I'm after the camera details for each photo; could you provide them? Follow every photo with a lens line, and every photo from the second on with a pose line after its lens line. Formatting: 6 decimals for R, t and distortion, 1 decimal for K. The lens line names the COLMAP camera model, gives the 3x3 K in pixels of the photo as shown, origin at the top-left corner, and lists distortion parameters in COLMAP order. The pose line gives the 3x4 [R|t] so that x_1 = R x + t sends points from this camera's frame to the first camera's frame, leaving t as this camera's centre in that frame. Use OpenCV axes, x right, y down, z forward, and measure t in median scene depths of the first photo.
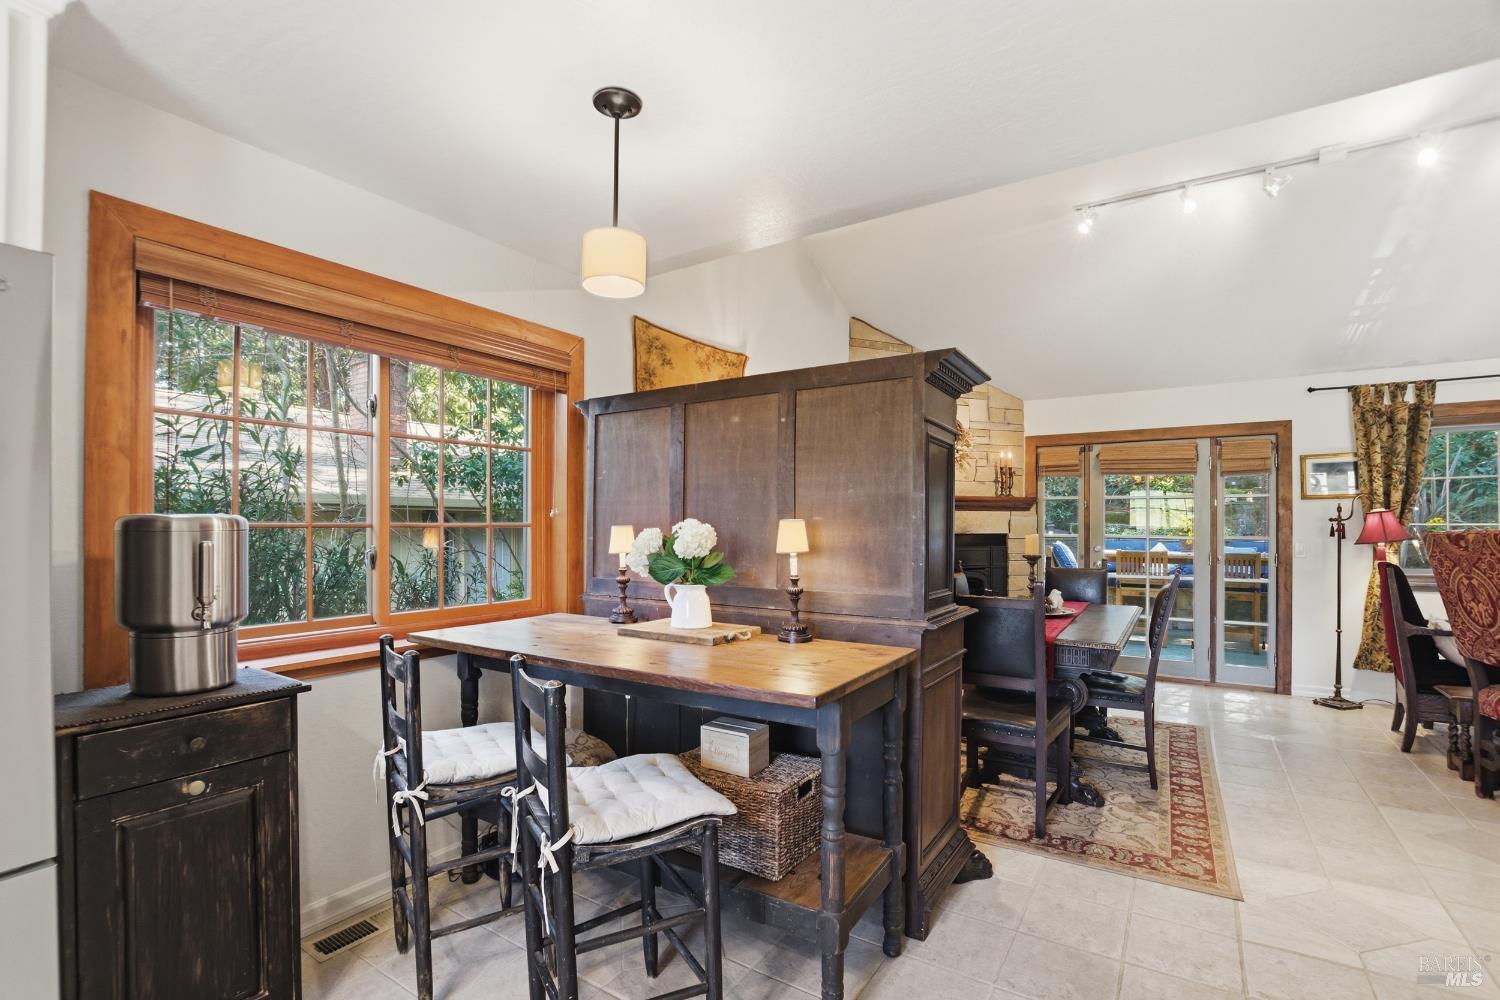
lens RADIAL K [[675.3, 0, 752.1], [0, 675.3, 521.9], [0, 0, 1]] dist [-0.034172, 0.004805]
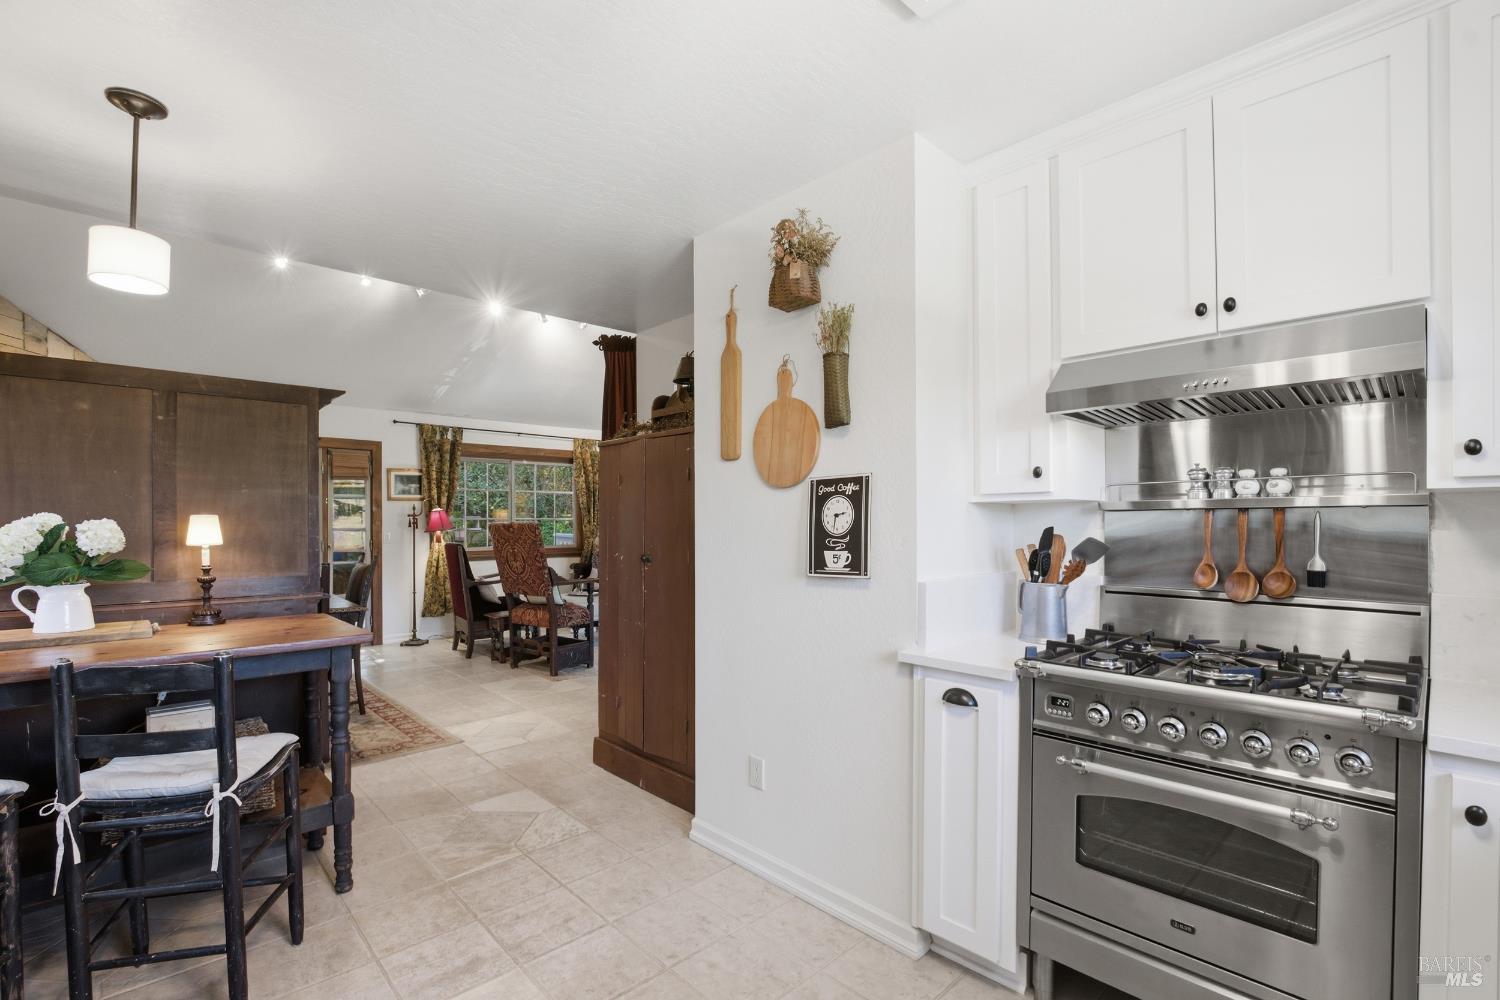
lens RADIAL K [[675.3, 0, 737.8], [0, 675.3, 519.9], [0, 0, 1]] dist [-0.034172, 0.004805]
pose [[0.248035, -0.001983, 0.968749, -0.365286], [-0.004138, 0.999987, 0.003107, -0.001269], [-0.968742, -0.004779, 0.248024, -0.052598]]
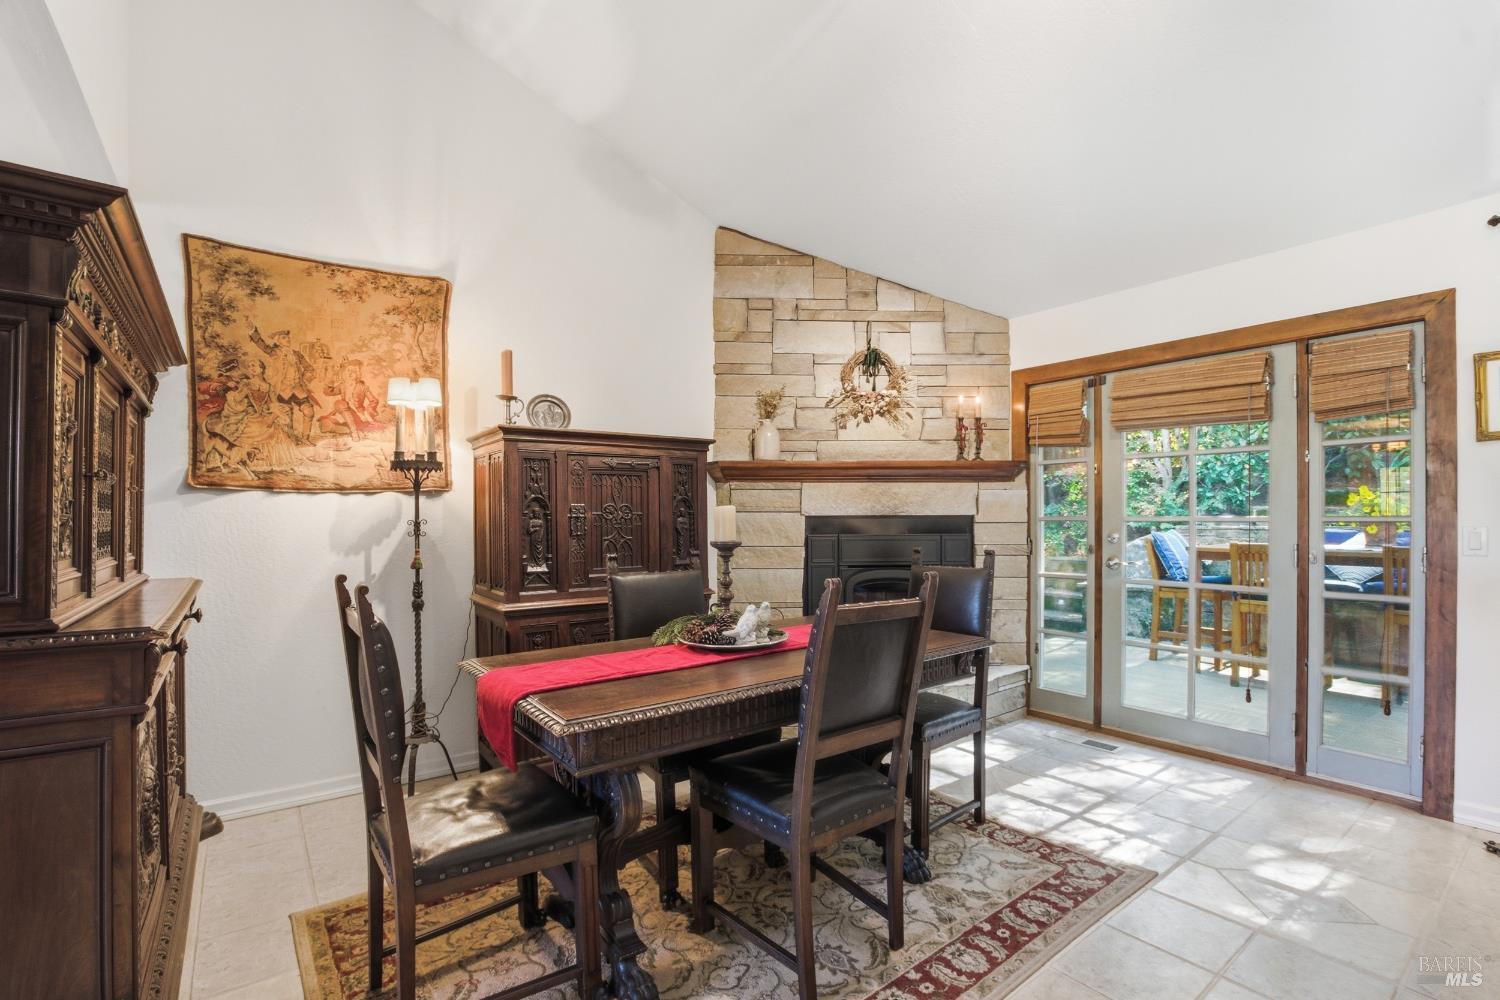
lens RADIAL K [[675.3, 0, 741.8], [0, 675.3, 514.0], [0, 0, 1]] dist [-0.034172, 0.004805]
pose [[0.938242, -0.007244, -0.345905, 0.516087], [0.006032, 0.999971, -0.004579, 0.023512], [0.345928, 0.002210, 0.938258, 0.362729]]
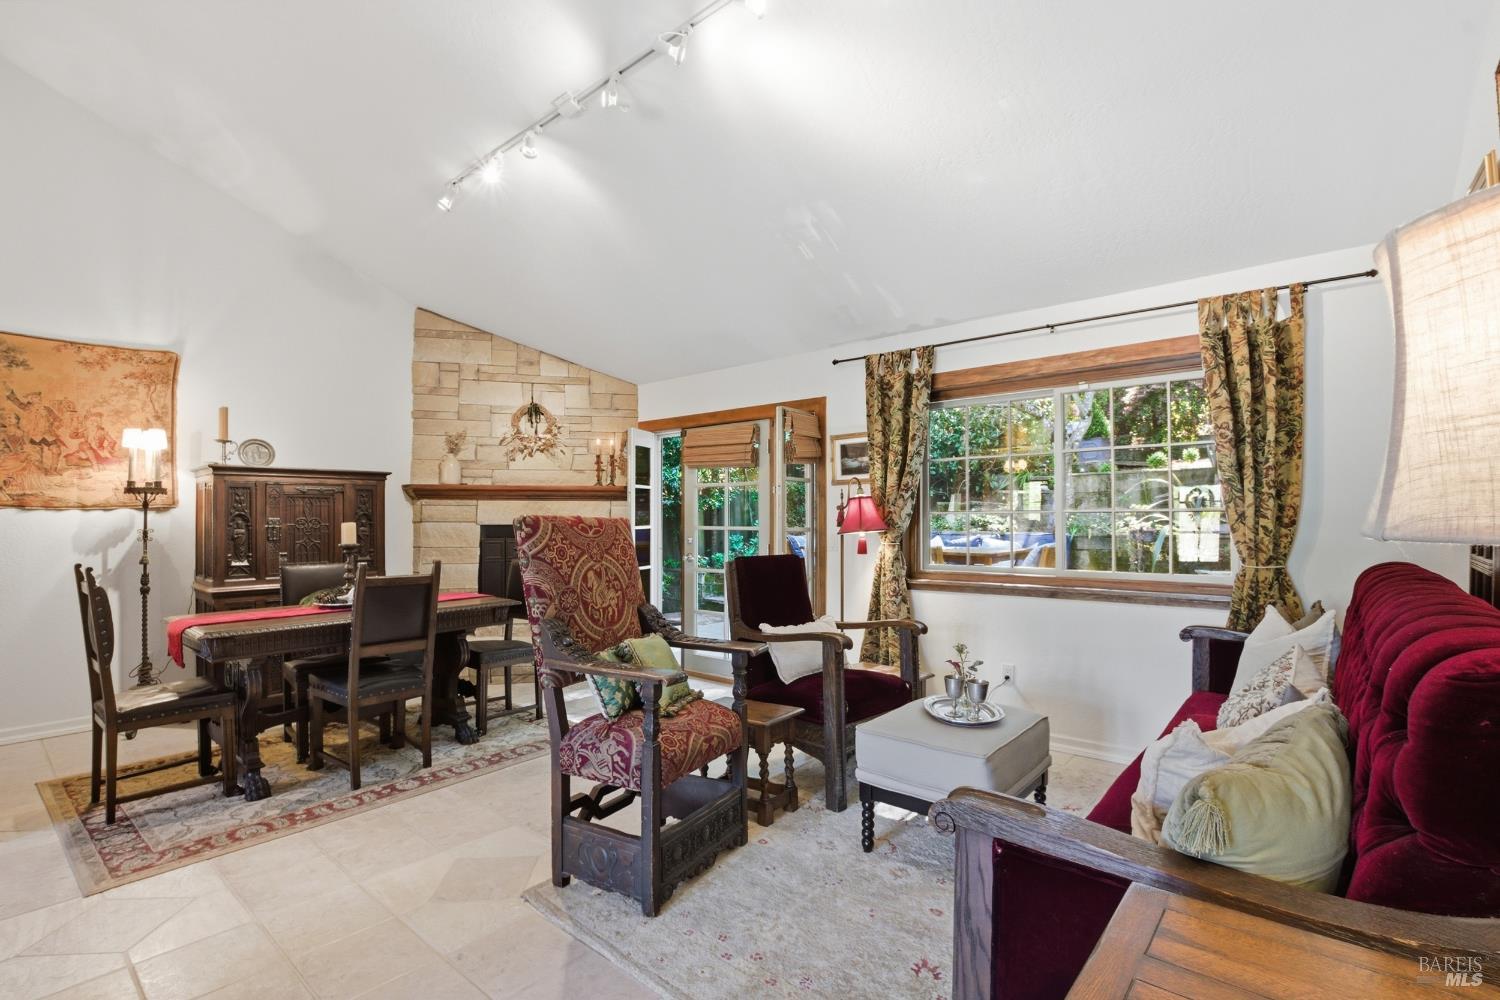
lens RADIAL K [[675.3, 0, 729.3], [0, 675.3, 503.4], [0, 0, 1]] dist [-0.034172, 0.004805]
pose [[0.992117, -0.005784, -0.125185, 0.883382], [0.003182, 0.999775, -0.020971, 0.010906], [0.125278, 0.020407, 0.991912, 0.082572]]
